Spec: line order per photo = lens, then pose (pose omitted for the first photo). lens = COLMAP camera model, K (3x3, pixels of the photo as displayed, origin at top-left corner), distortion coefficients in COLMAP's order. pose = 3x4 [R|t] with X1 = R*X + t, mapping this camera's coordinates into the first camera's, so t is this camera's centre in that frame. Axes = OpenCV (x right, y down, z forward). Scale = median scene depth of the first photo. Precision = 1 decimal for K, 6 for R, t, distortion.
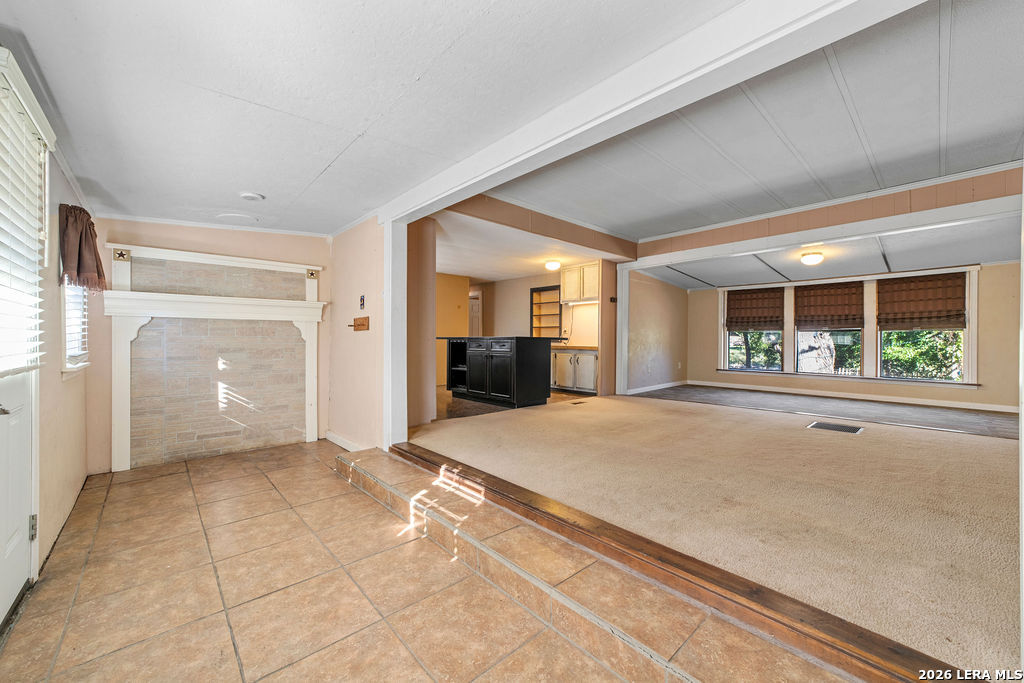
lens RADIAL K [[389.6, 0, 512.0], [0, 389.6, 341.5], [0, 0, 1]] dist [-0.001656, 0.000110]
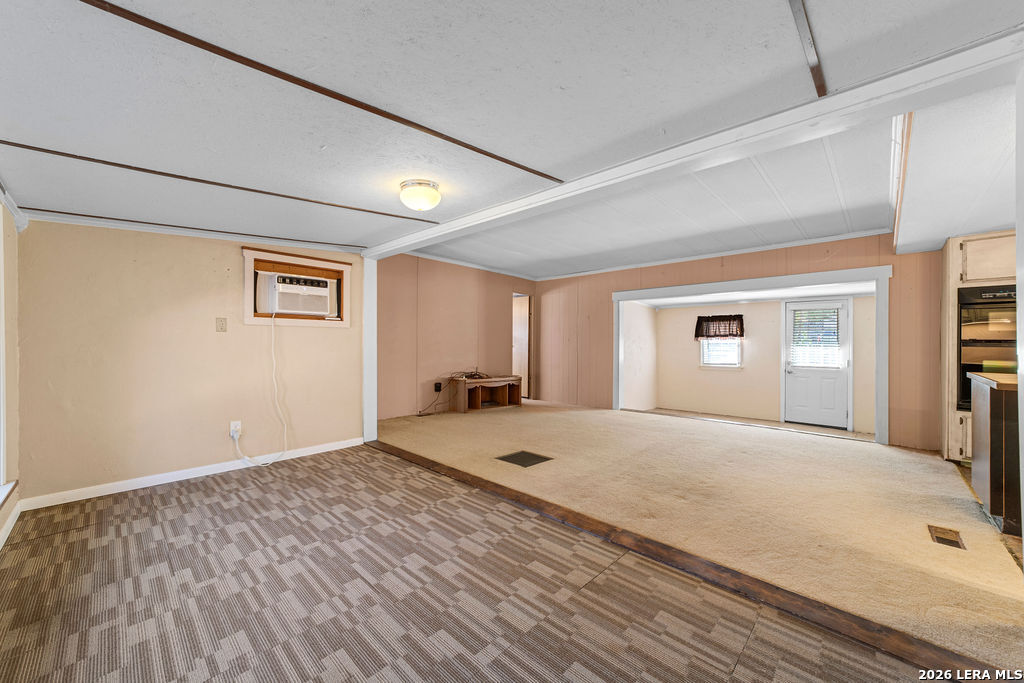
lens RADIAL K [[389.6, 0, 512.0], [0, 389.6, 341.5], [0, 0, 1]] dist [-0.001656, 0.000110]
pose [[-0.997213, -0.011266, -0.073751, 0.557892], [-0.011327, 0.999936, 0.000418, -0.039011], [0.073742, 0.001252, -0.997277, 1.165770]]
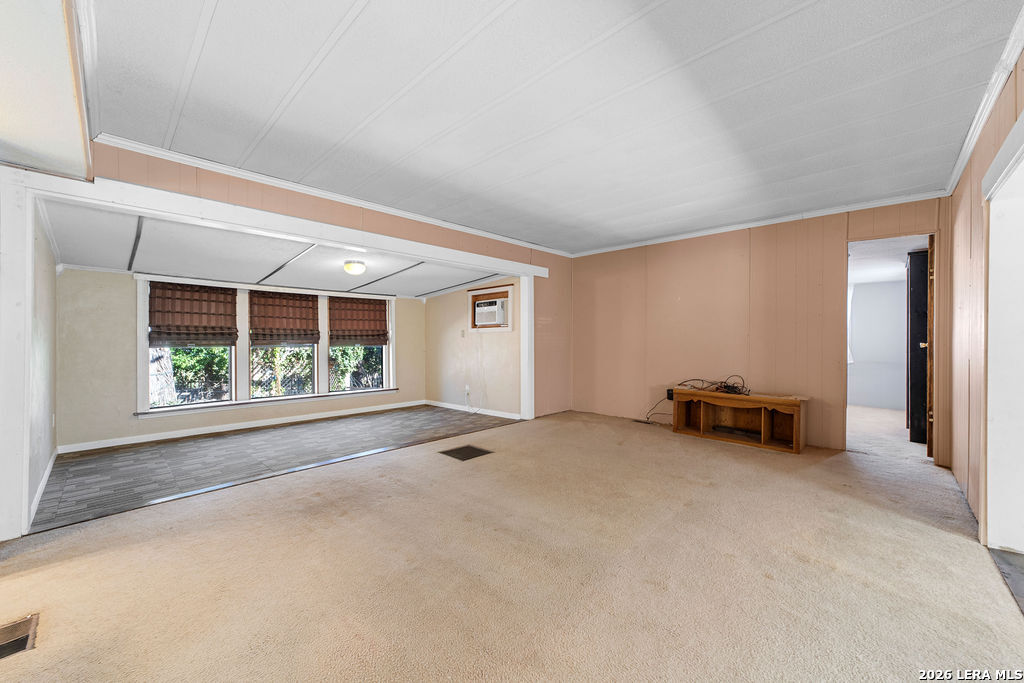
lens RADIAL K [[389.6, 0, 512.0], [0, 389.6, 341.5], [0, 0, 1]] dist [-0.001656, 0.000110]
pose [[-0.073302, -0.005636, 0.997294, -0.099416], [0.010658, 0.999923, 0.006434, -0.040932], [-0.997253, 0.011101, -0.073237, 0.574744]]
